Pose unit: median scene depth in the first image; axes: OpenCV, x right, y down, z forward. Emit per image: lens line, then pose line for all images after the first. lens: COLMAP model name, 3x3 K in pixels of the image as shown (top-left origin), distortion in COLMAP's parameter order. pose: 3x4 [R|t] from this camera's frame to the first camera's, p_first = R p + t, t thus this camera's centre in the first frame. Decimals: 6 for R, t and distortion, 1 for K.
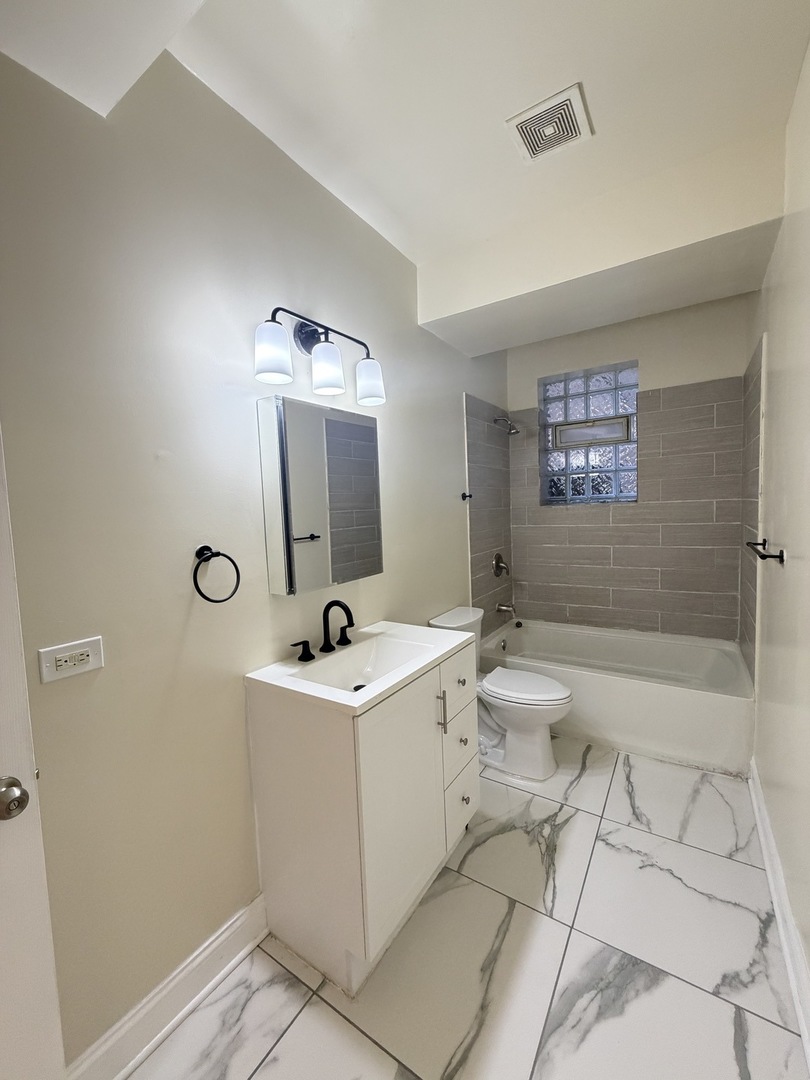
lens RADIAL K [[431.9, 0, 405.0], [0, 431.9, 540.0], [0, 0, 1]] dist [-0.000365, -0.000169]
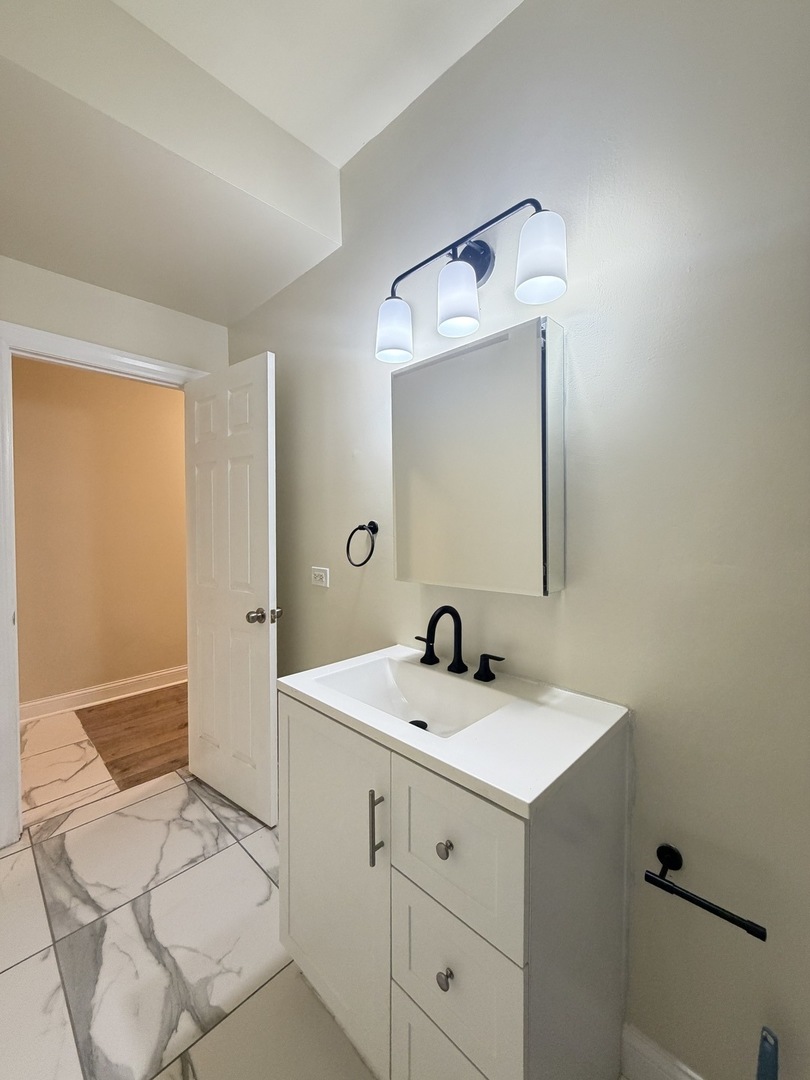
lens RADIAL K [[431.9, 0, 405.0], [0, 431.9, 540.0], [0, 0, 1]] dist [-0.000365, -0.000169]
pose [[-0.187580, 0.070107, -0.979744, 0.613408], [-0.065564, 0.994331, 0.083704, -0.035847], [0.980059, 0.079937, -0.181921, 1.097016]]
